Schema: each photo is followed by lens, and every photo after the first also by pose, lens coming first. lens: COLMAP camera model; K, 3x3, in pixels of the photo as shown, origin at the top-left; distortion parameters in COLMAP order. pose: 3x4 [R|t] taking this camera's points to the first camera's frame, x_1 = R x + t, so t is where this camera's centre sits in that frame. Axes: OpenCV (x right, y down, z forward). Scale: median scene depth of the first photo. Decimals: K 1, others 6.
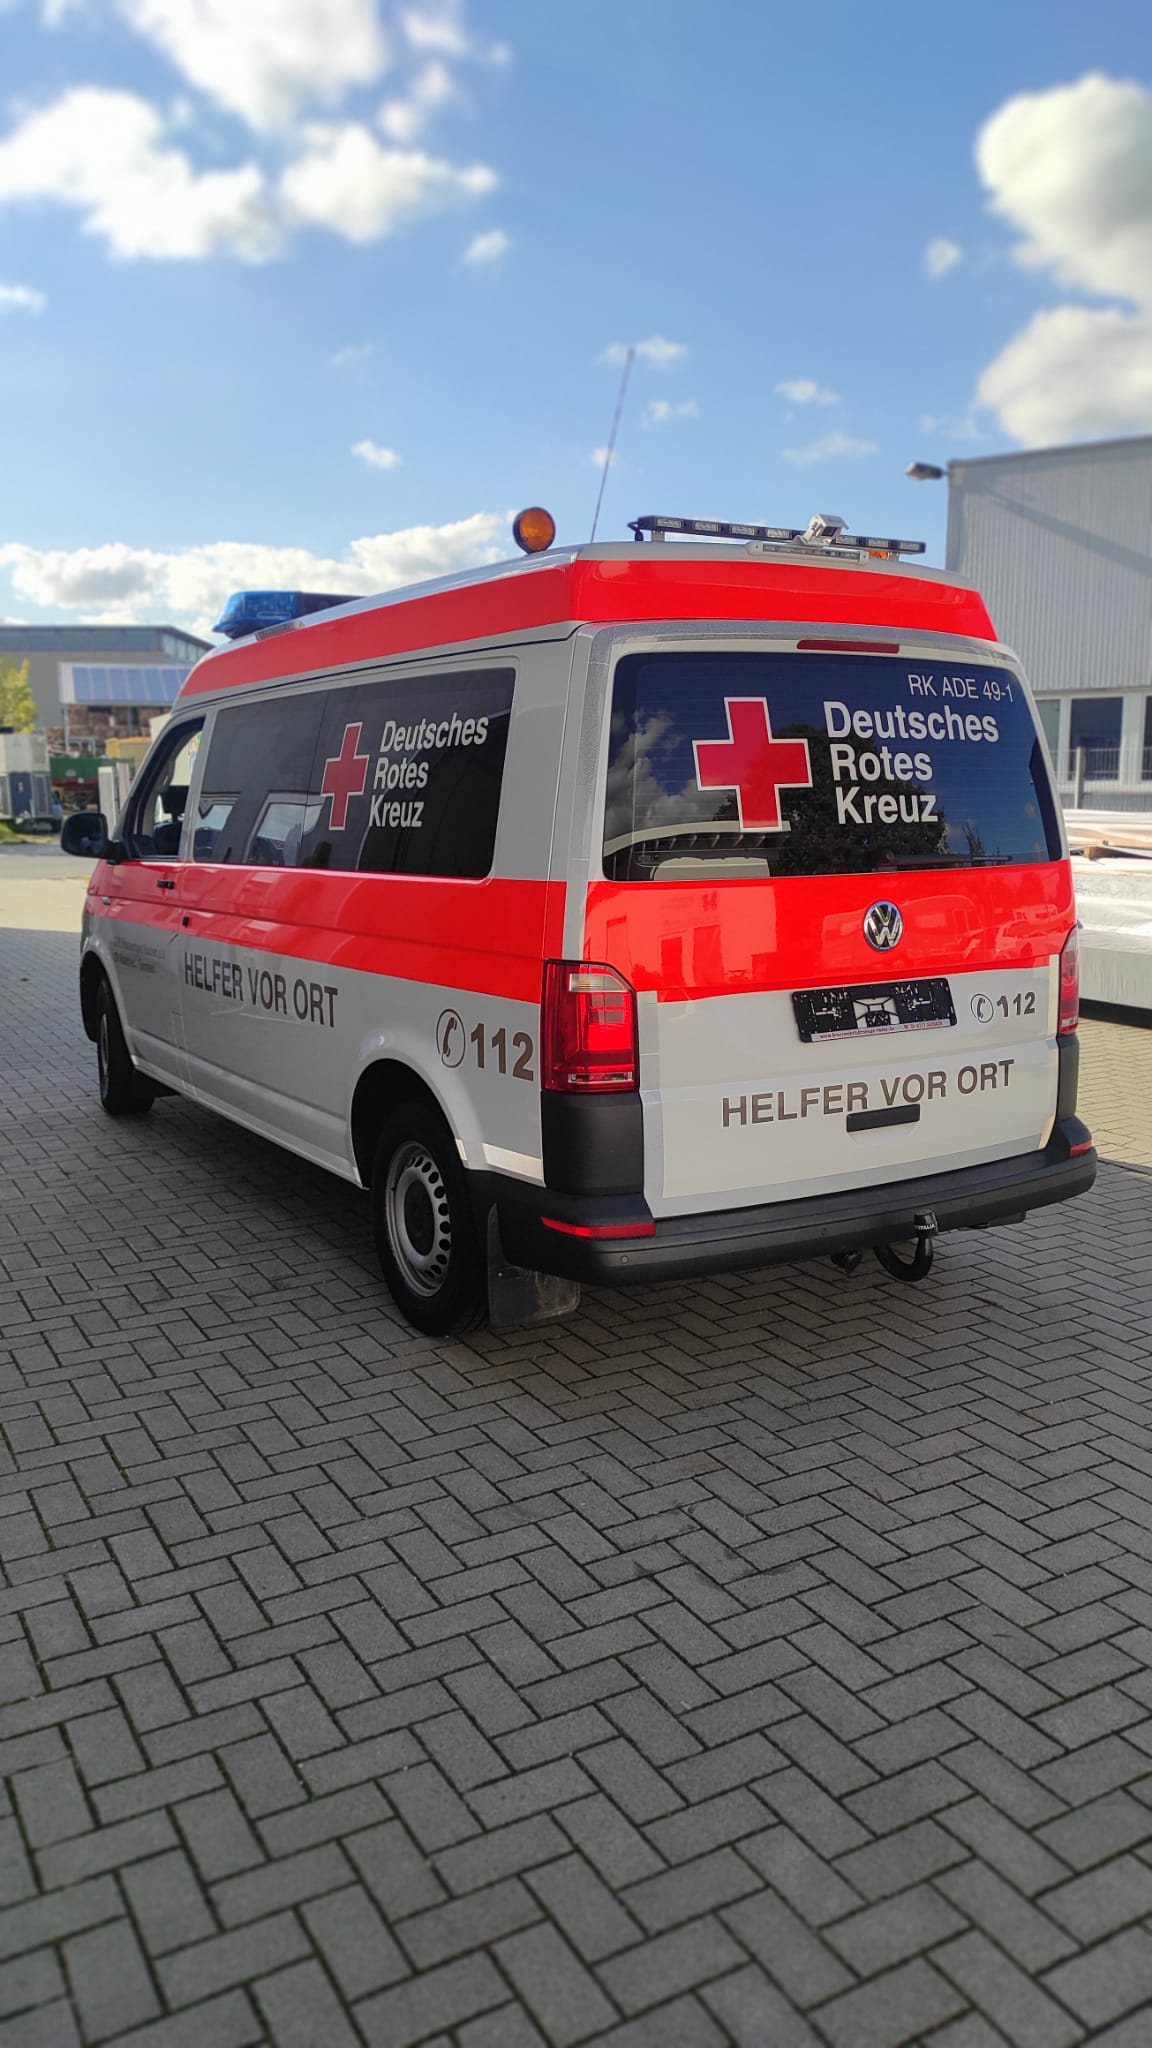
lens RADIAL K [[1509.5, 0, 576.0], [0, 1509.5, 1024.0], [0, 0, 1]] dist [0.034629, -0.002353]
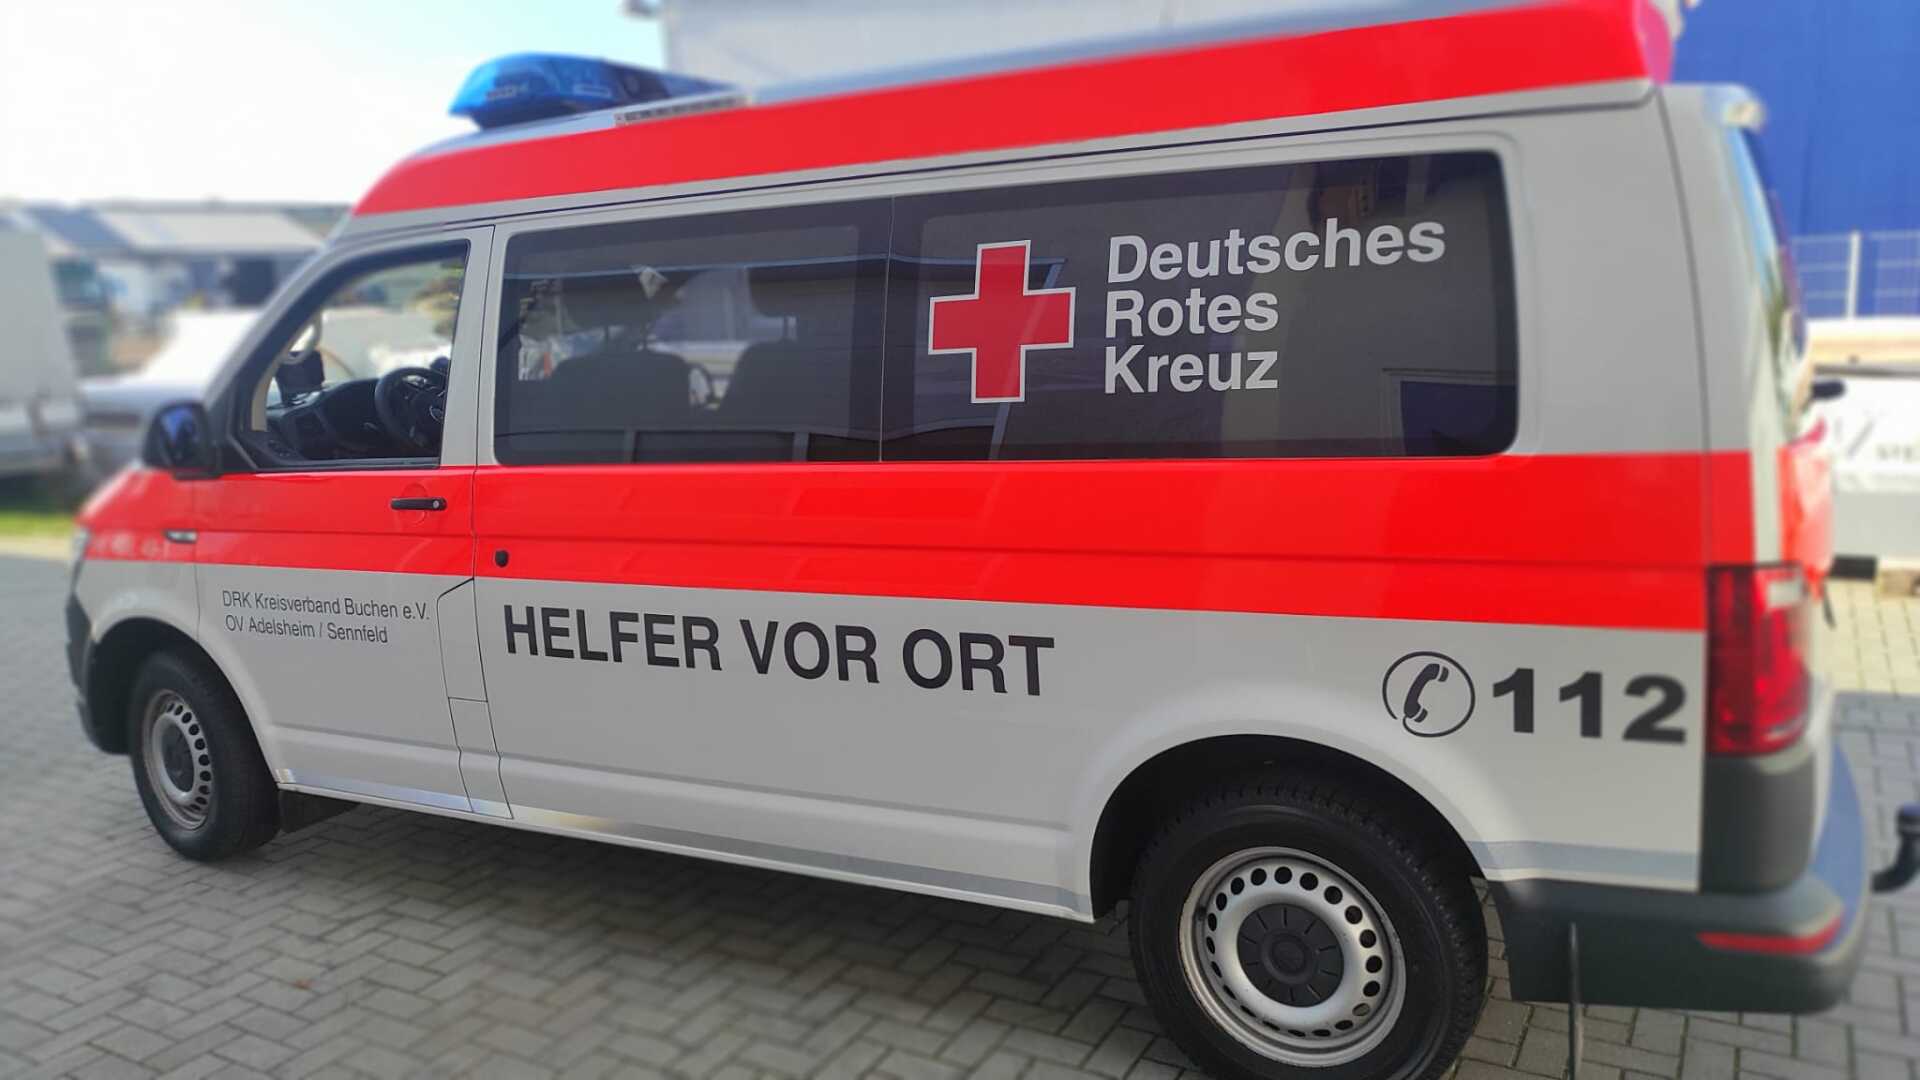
lens RADIAL K [[1342.6, 0, 960.2], [0, 1342.6, 580.4], [0, 0, 1]] dist [0.033729, -0.002446]
pose [[0.846524, -0.107713, 0.521339, -0.404650], [0.103807, 0.993917, 0.036796, -0.060643], [-0.522131, 0.022970, 0.852556, 0.416193]]
